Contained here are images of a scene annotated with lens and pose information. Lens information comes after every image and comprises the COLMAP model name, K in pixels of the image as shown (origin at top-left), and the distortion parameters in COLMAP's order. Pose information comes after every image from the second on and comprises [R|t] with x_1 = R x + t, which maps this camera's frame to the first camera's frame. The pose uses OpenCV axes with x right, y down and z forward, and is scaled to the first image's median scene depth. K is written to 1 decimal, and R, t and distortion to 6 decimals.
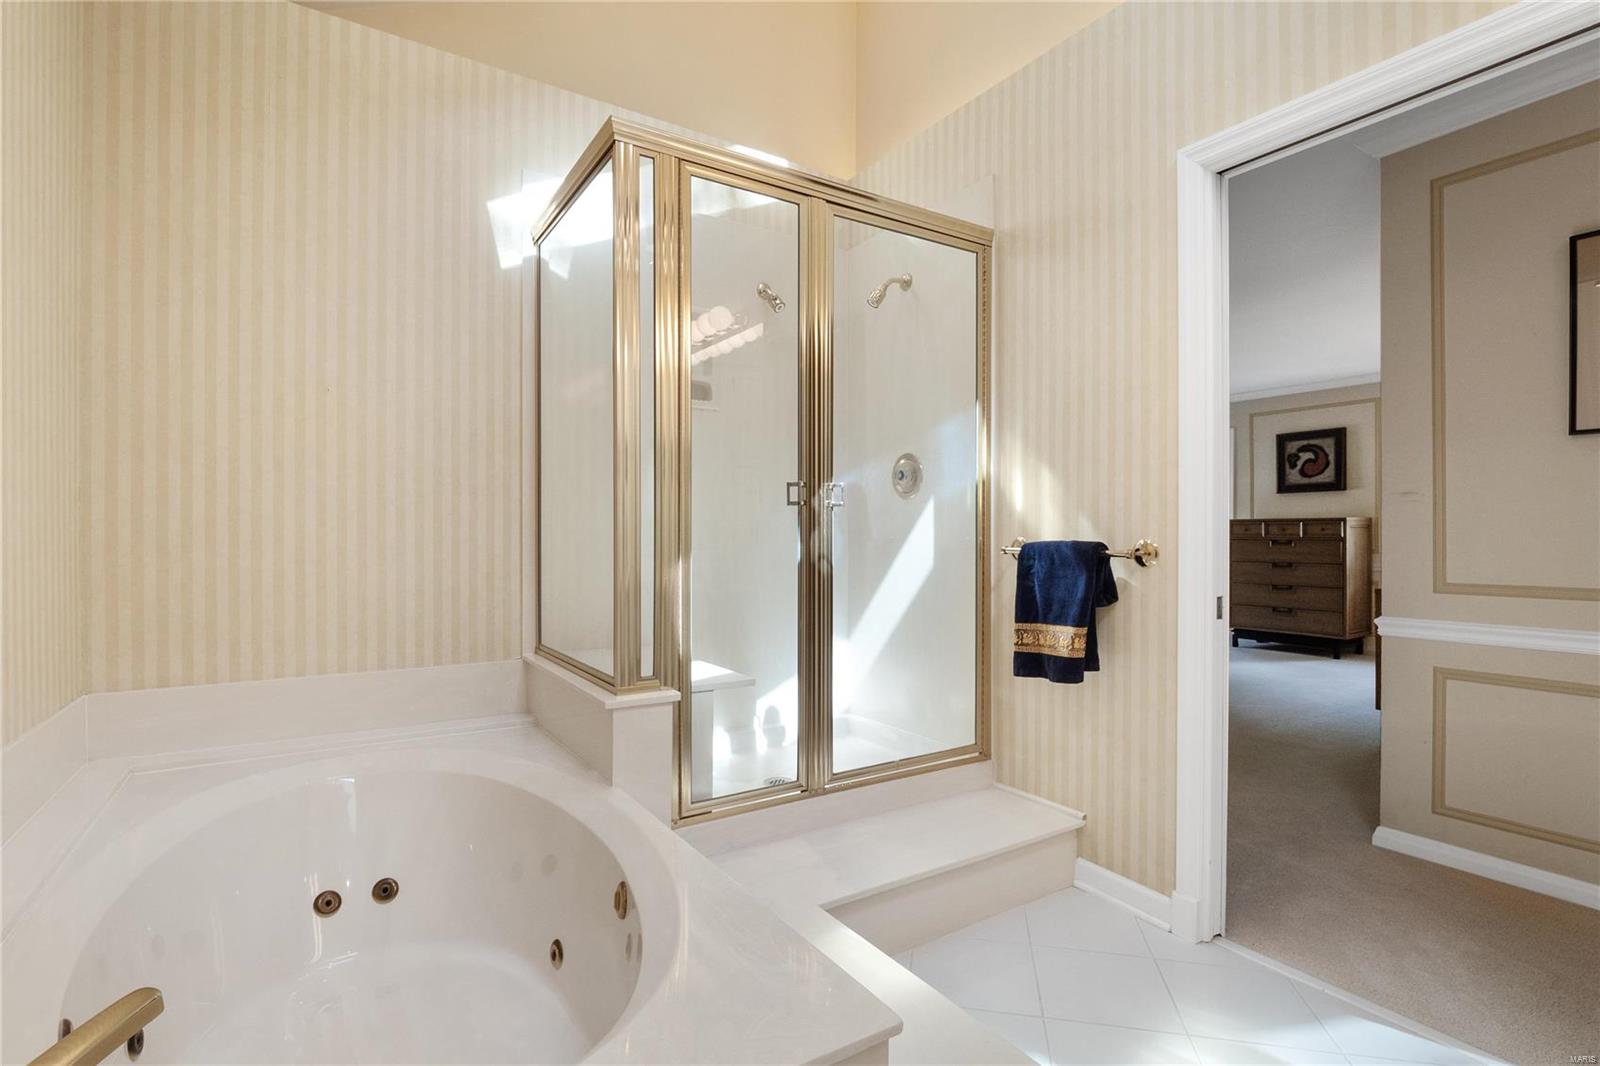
lens RADIAL K [[761.4, 0, 800.5], [0, 761.4, 533.9], [0, 0, 1]] dist [-0.003523, -0.006372]
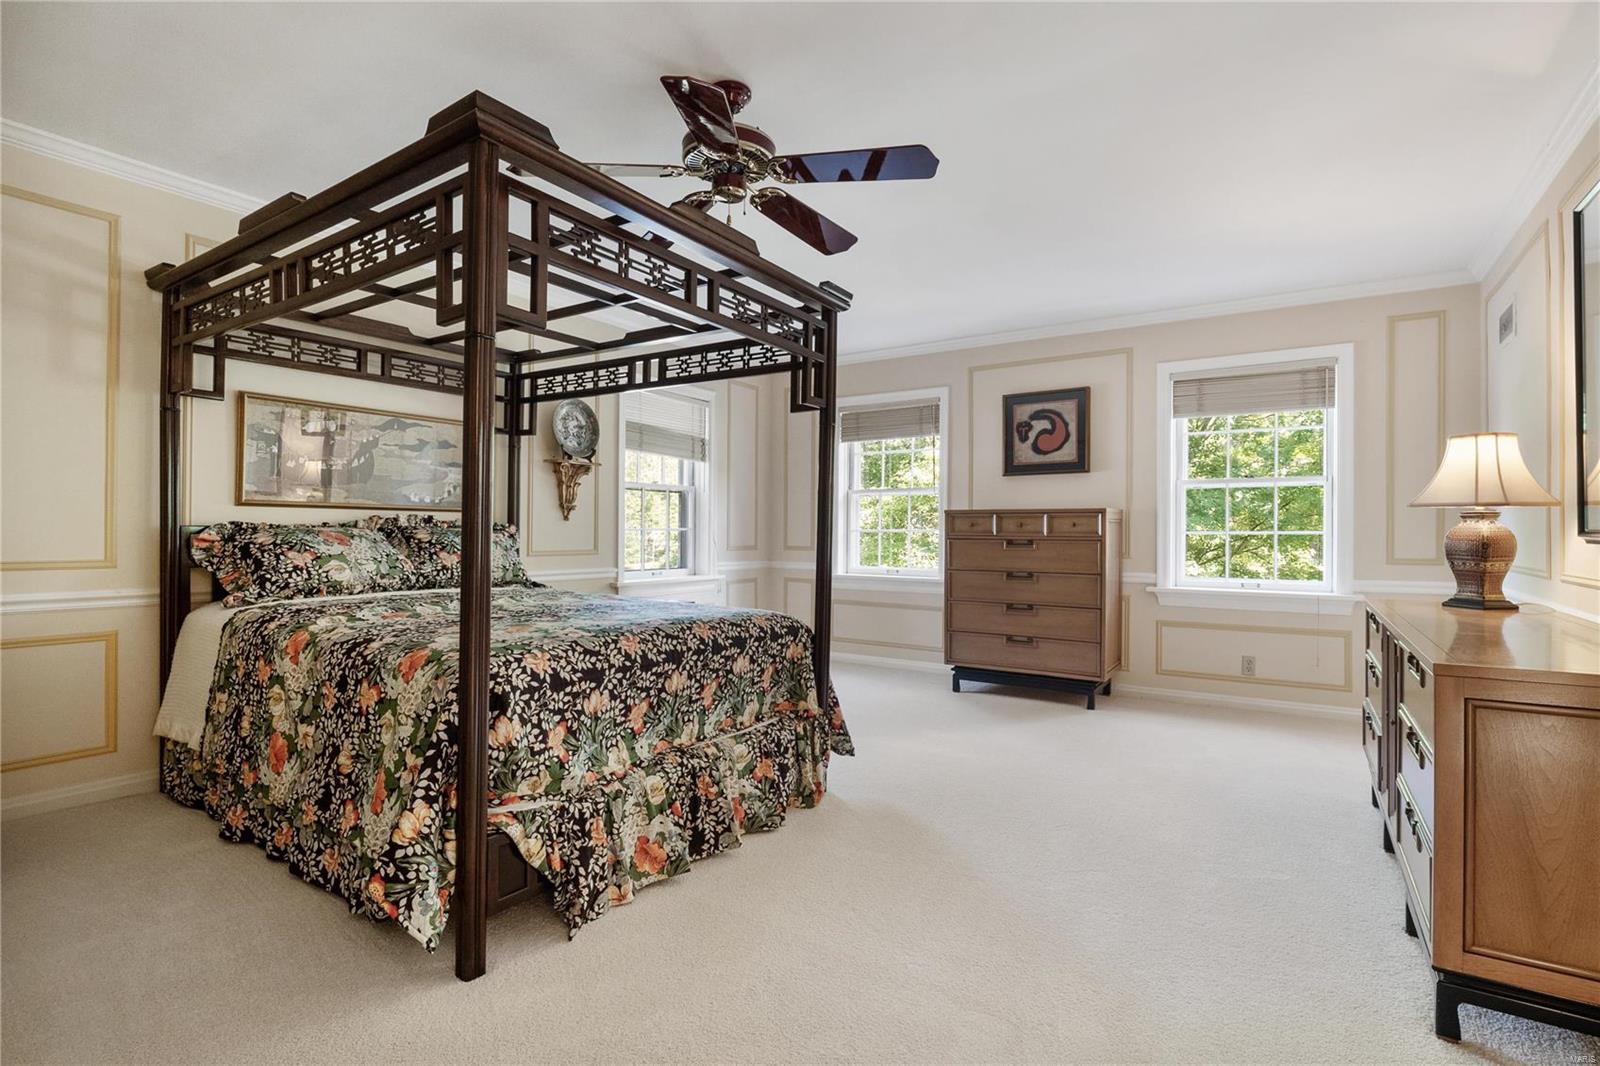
lens RADIAL K [[761.4, 0, 800.5], [0, 761.4, 533.9], [0, 0, 1]] dist [-0.003523, -0.006372]
pose [[0.913576, 0.006151, 0.406621, 0.155089], [-0.005737, 0.999981, -0.002237, 0.005132], [-0.406628, -0.000289, 0.913594, 0.418288]]
